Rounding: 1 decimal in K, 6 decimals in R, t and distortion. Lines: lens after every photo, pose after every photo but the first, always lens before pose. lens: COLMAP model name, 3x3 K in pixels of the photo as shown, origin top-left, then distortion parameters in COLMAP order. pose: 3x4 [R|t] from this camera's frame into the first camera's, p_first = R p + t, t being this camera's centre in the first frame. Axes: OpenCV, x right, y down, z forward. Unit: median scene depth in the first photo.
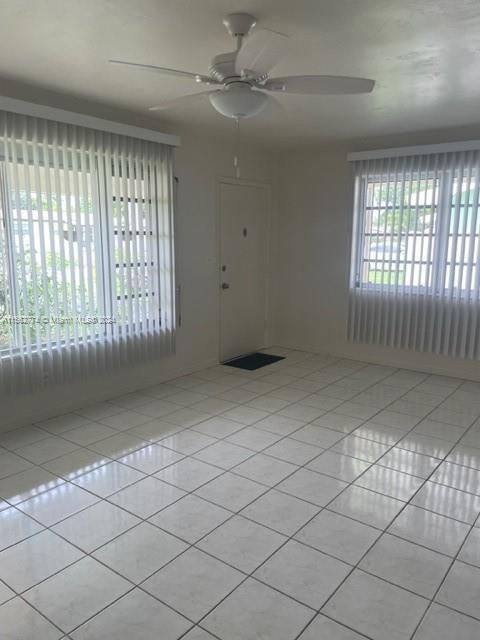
lens RADIAL K [[490.9, 0, 244.1], [0, 490.9, 323.2], [0, 0, 1]] dist [0.055124, -0.066682]
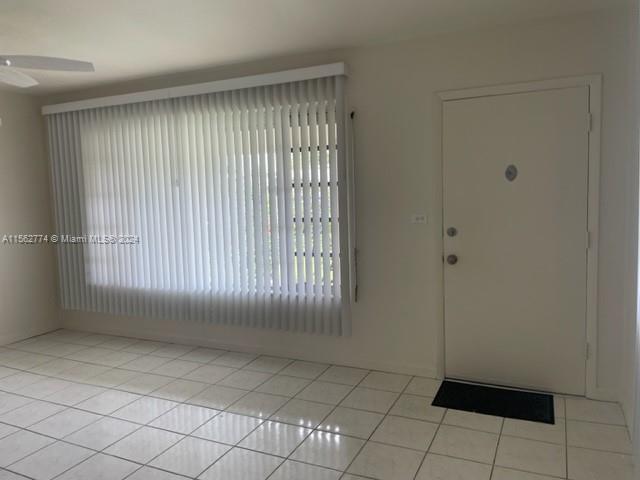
lens RADIAL K [[490.9, 0, 323.0], [0, 490.9, 238.2], [0, 0, 1]] dist [0.055124, -0.066682]
pose [[0.199803, 0.090503, -0.975648, 0.659608], [-0.133477, 0.988957, 0.064403, -0.147305], [0.970702, 0.117358, 0.209676, 0.845312]]
